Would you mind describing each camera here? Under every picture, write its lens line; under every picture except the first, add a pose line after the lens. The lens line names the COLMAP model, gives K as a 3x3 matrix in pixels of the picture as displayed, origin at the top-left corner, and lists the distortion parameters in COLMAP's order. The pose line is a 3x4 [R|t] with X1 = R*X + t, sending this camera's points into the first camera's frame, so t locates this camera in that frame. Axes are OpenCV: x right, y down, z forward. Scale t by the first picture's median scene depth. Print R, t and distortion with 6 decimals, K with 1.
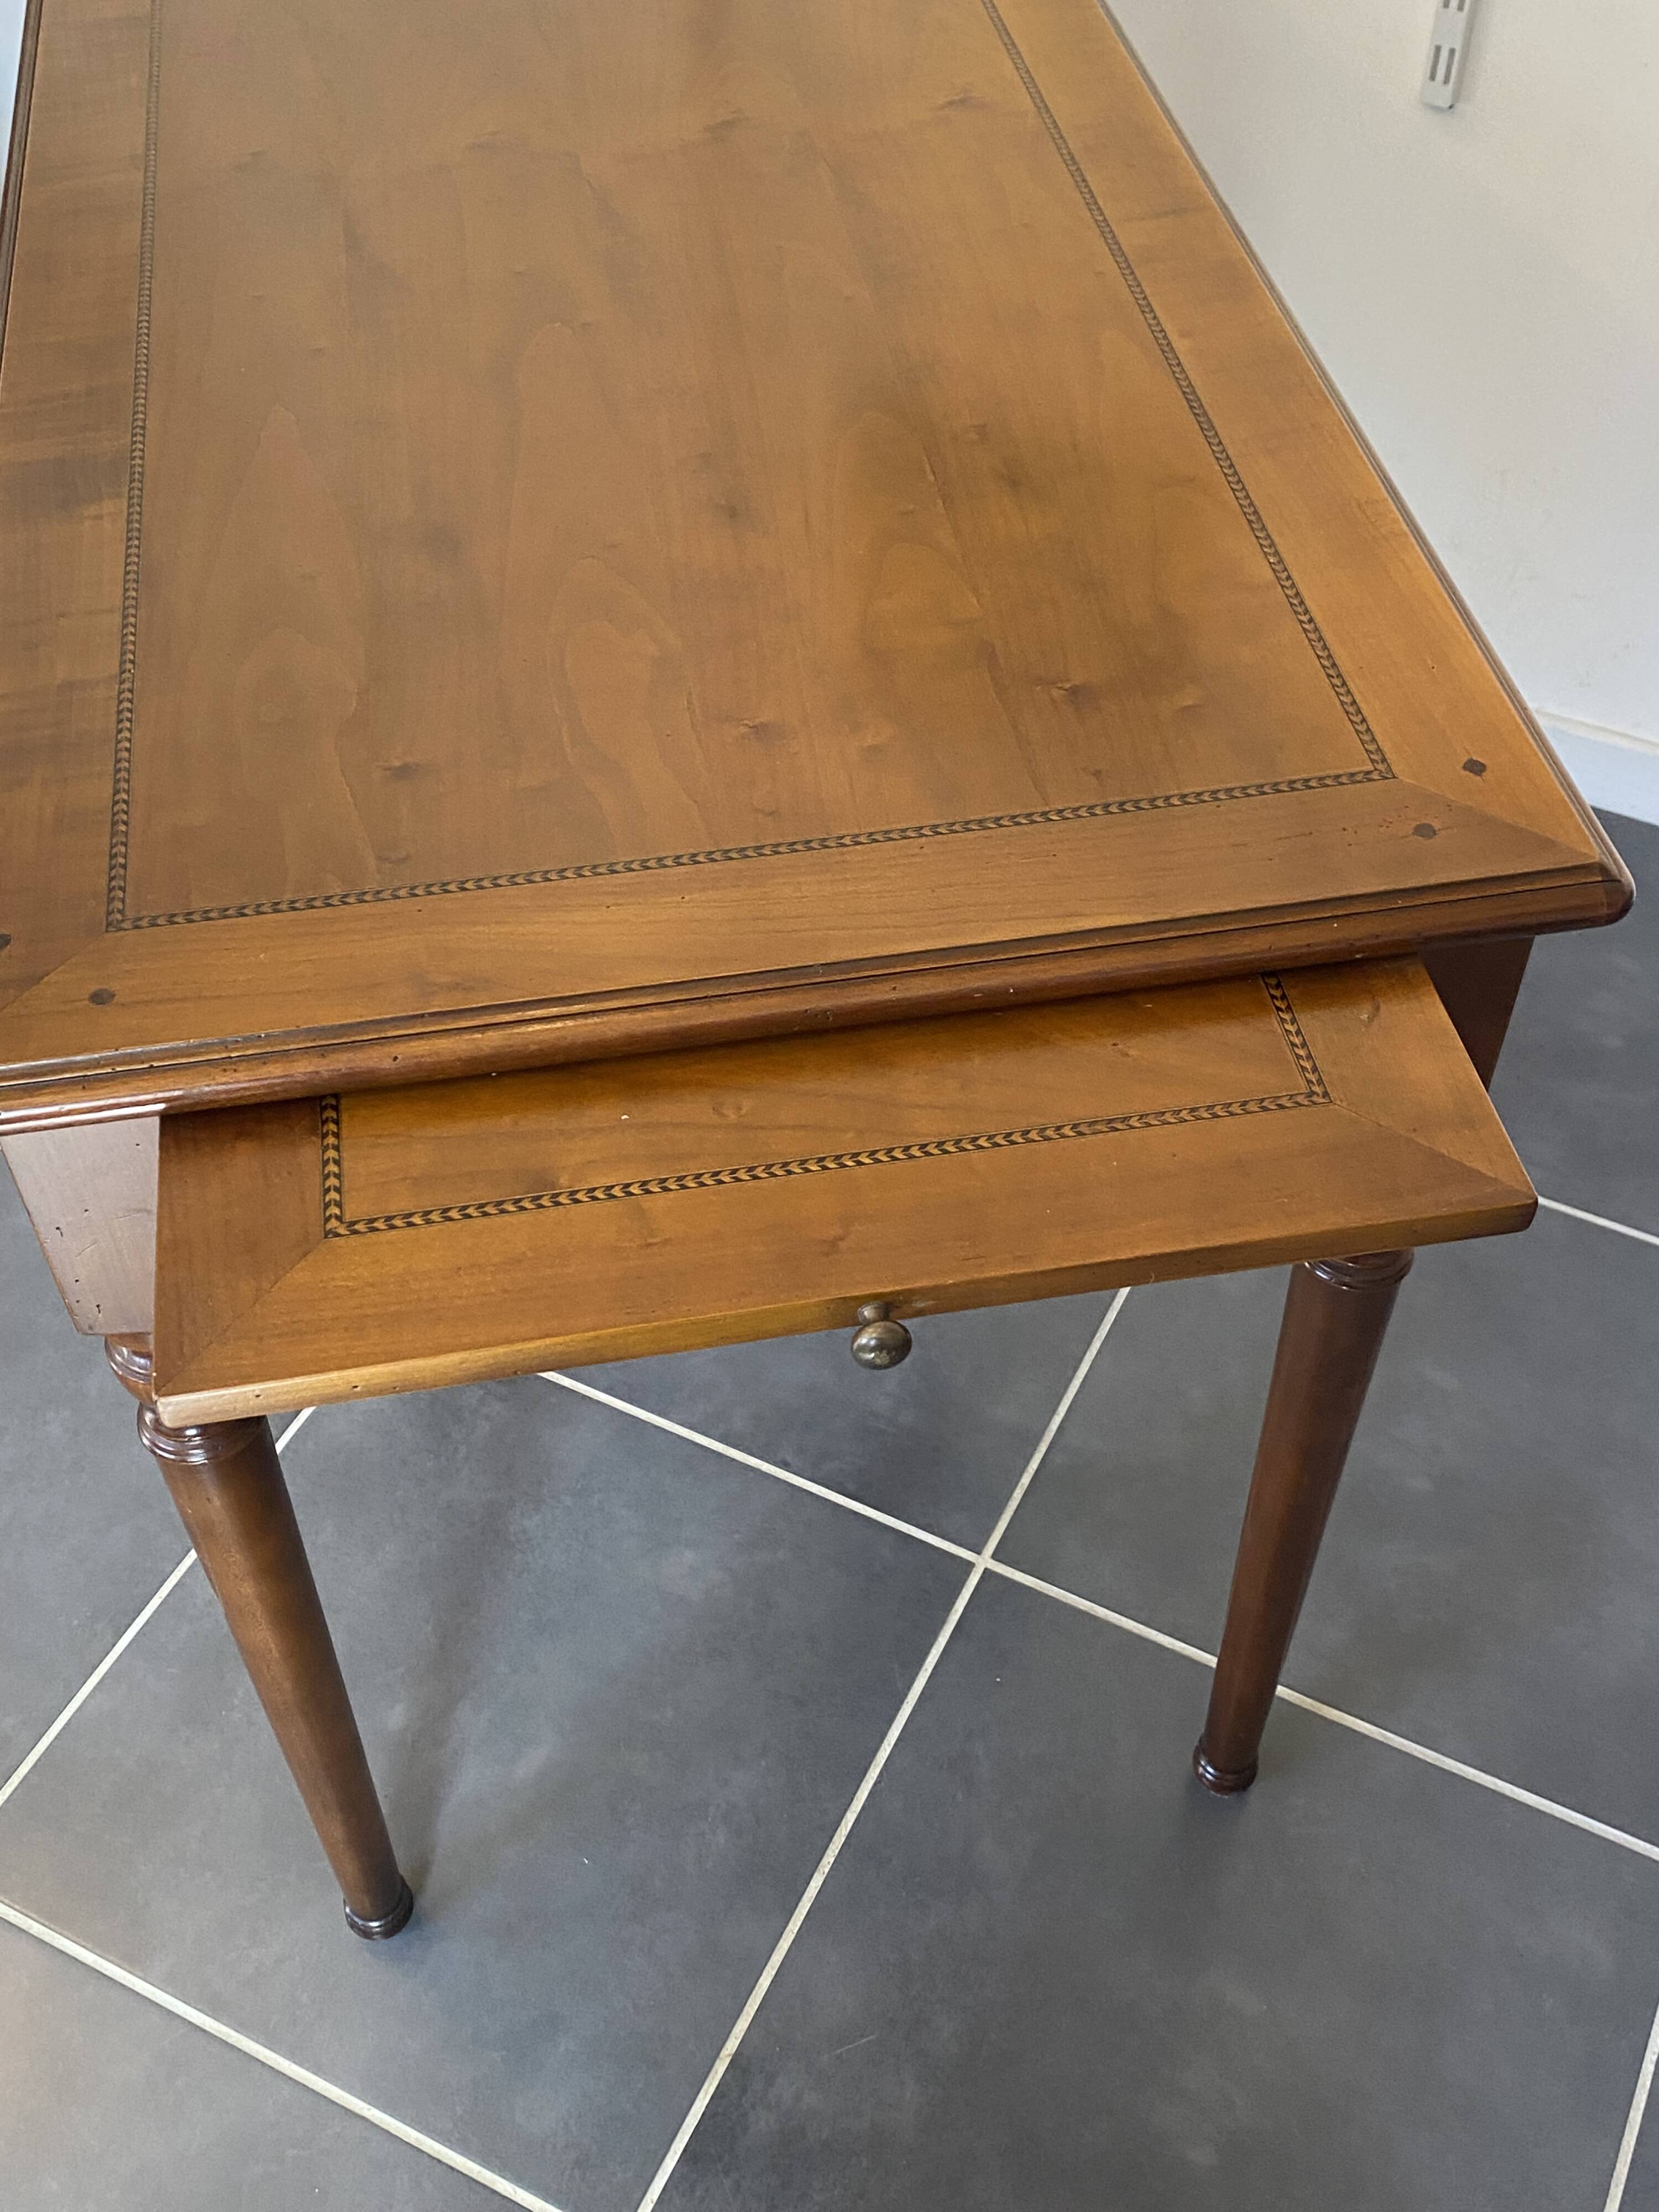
lens RADIAL K [[2300.0, 0, 829.5], [0, 2300.0, 1106.0], [0, 0, 1]] dist [0.017930, -0.035866]
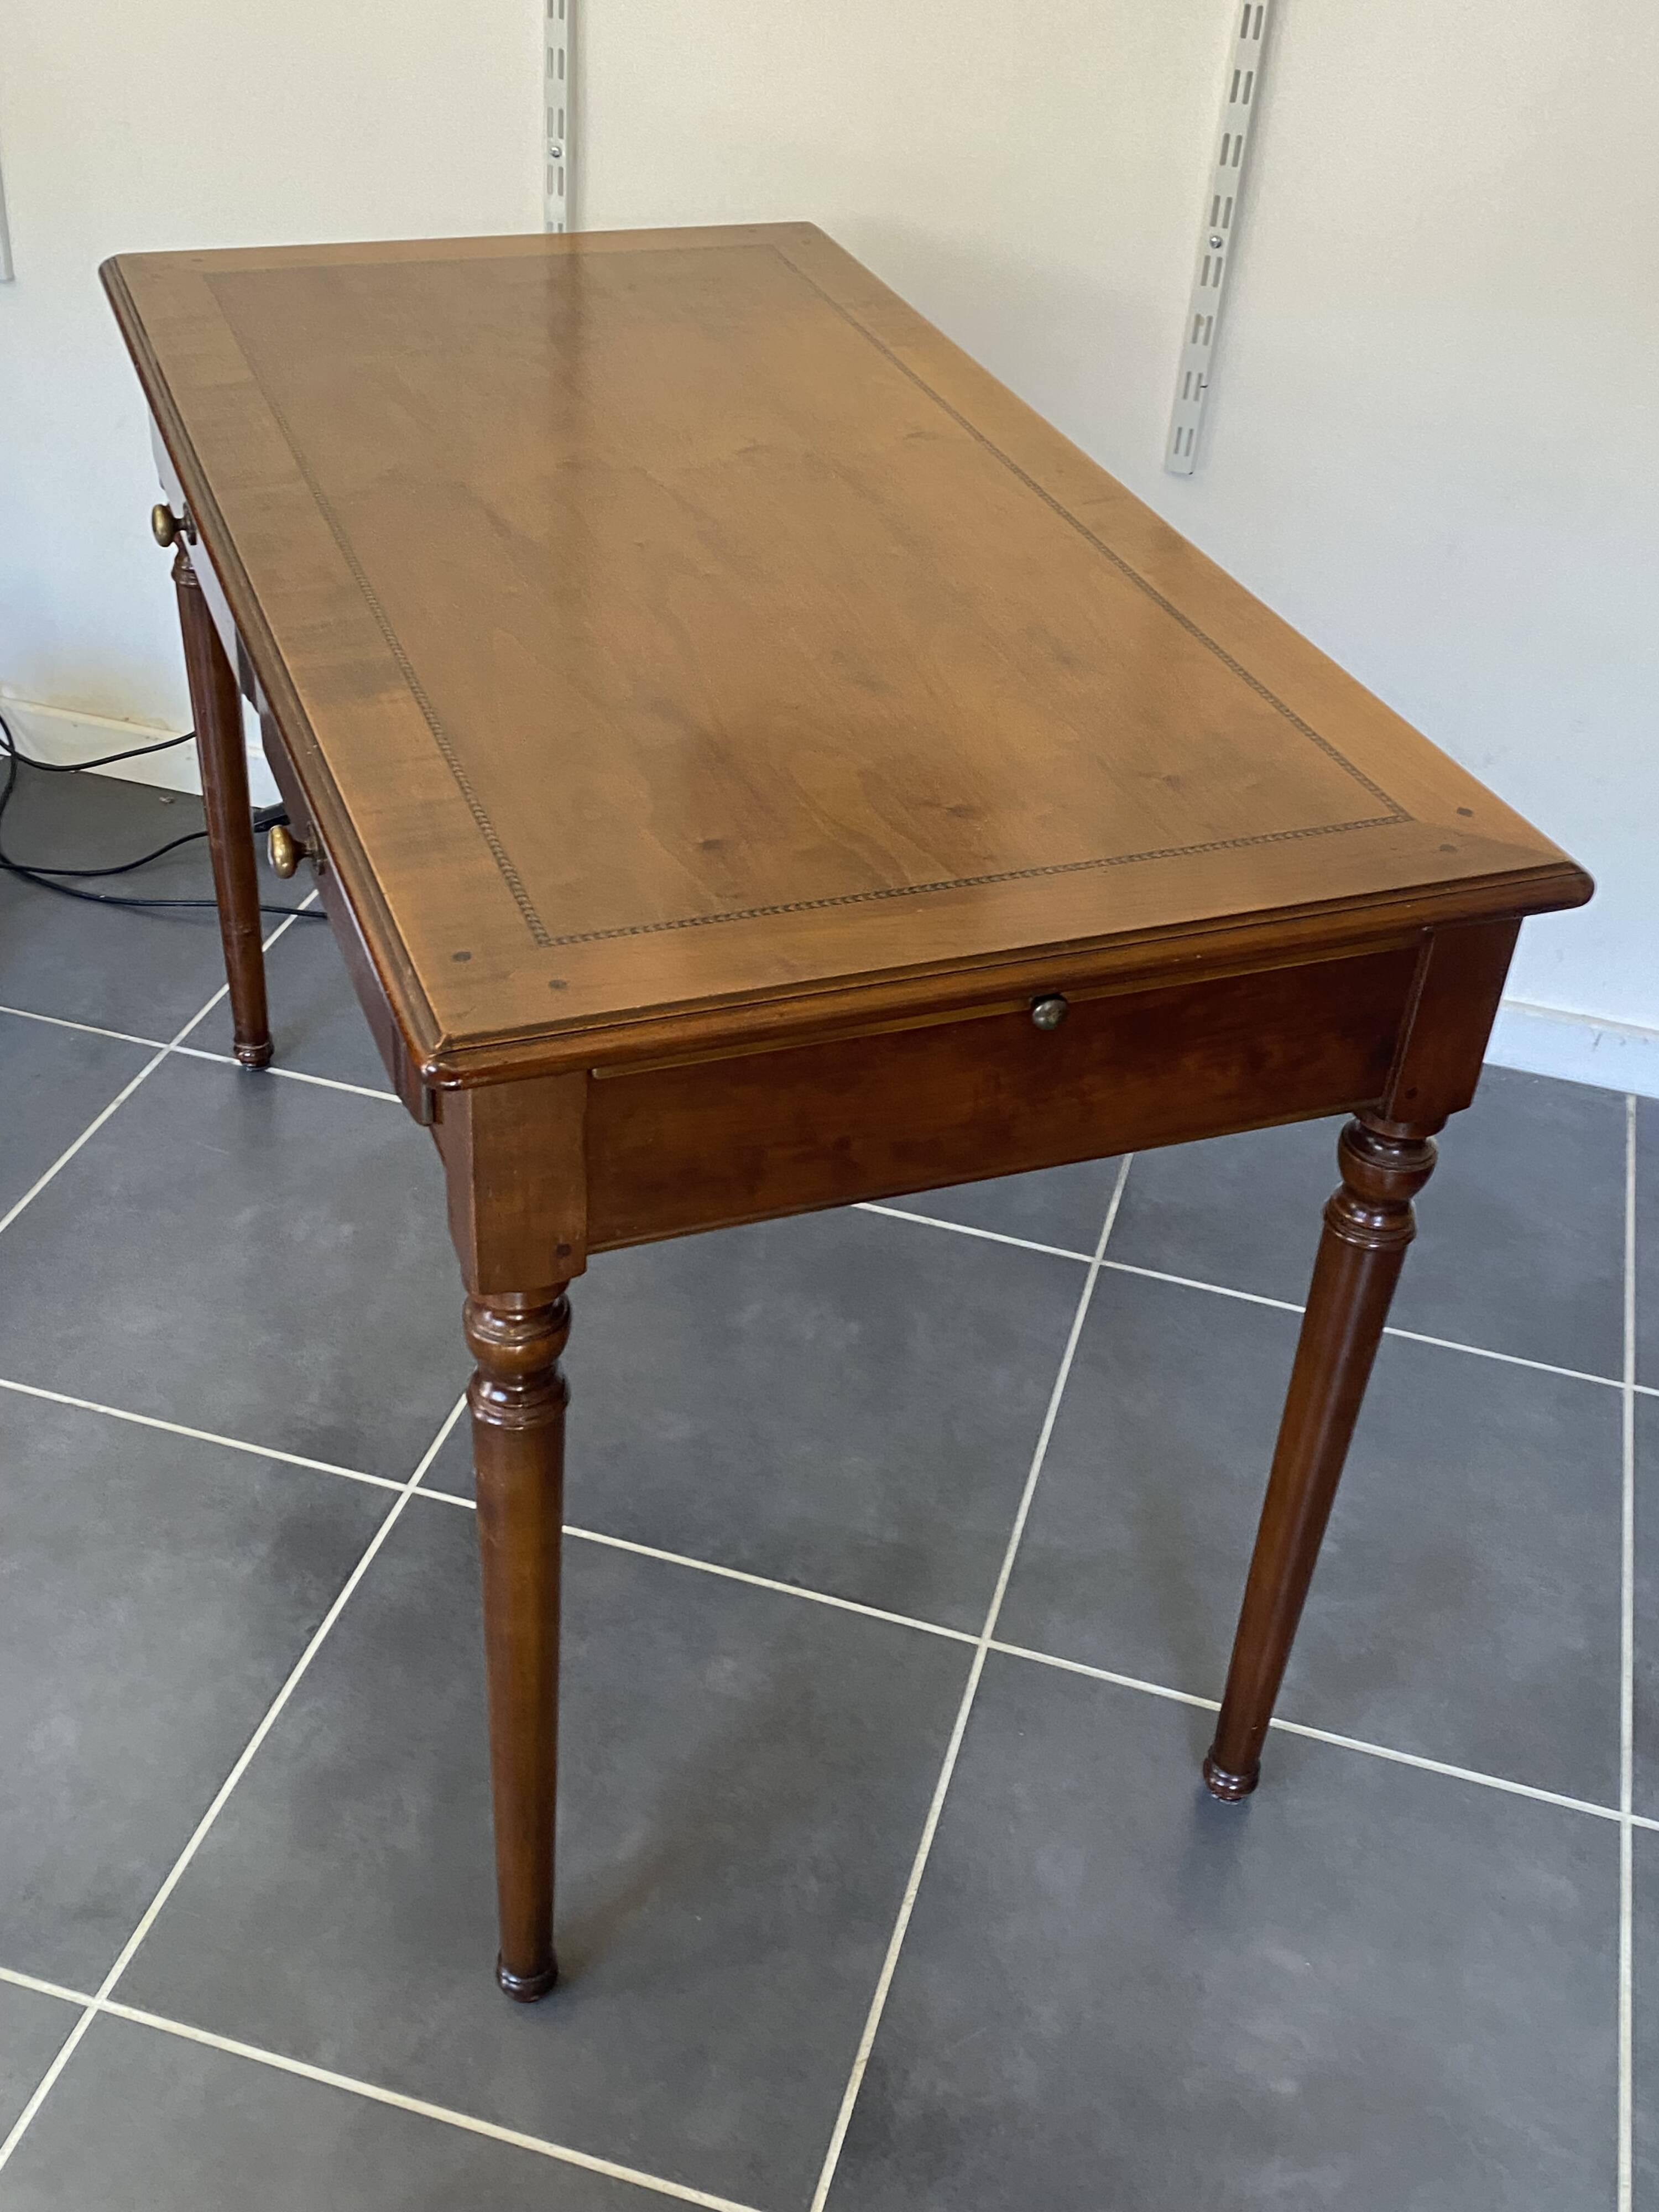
lens RADIAL K [[2322.3, 0, 794.0], [0, 2322.3, 1086.4], [0, 0, 1]] dist [0.043466, -0.032705]
pose [[0.982790, -0.054921, 0.176376, -0.242554], [0.089541, 0.976750, -0.194788, 0.163990], [-0.161577, 0.207228, 0.964857, -0.177053]]
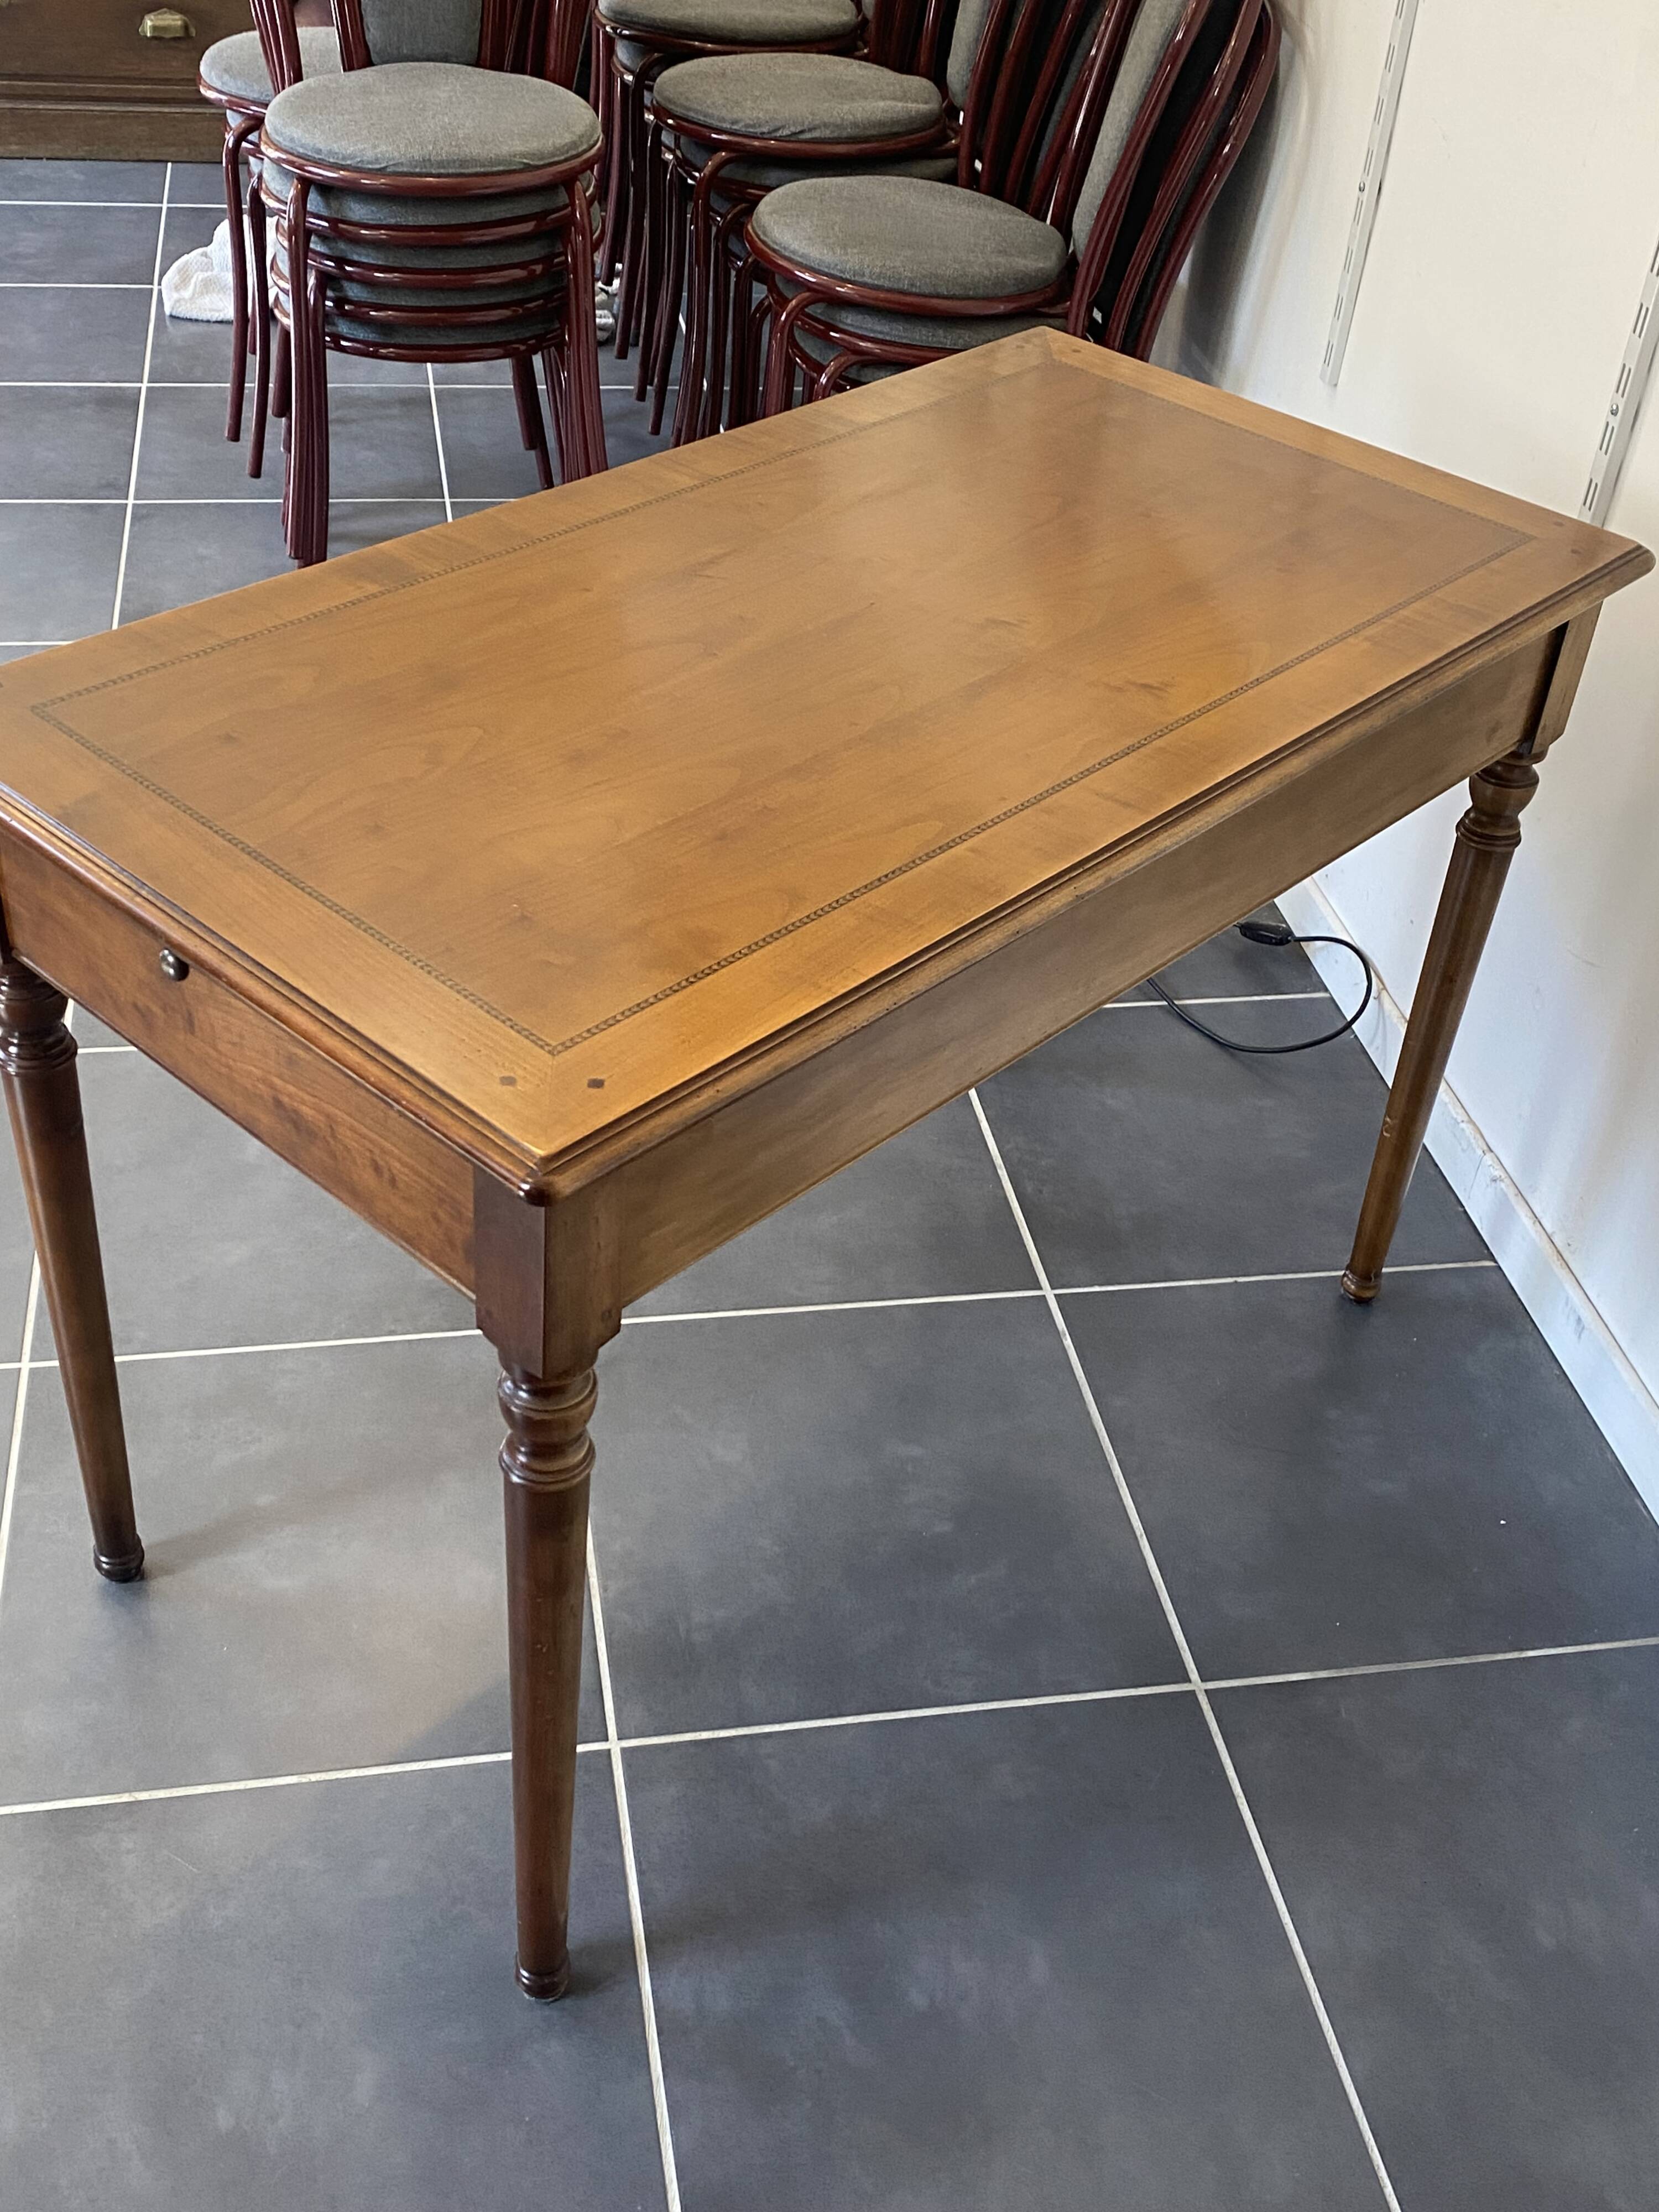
lens RADIAL K [[2300.0, 0, 829.5], [0, 2300.0, 1106.0], [0, 0, 1]] dist [0.017930, -0.035866]
pose [[0.599056, 0.522781, -0.606492, 0.750184], [-0.643576, 0.765014, 0.023737, -0.163348], [0.476384, 0.376104, 0.794735, 0.007876]]
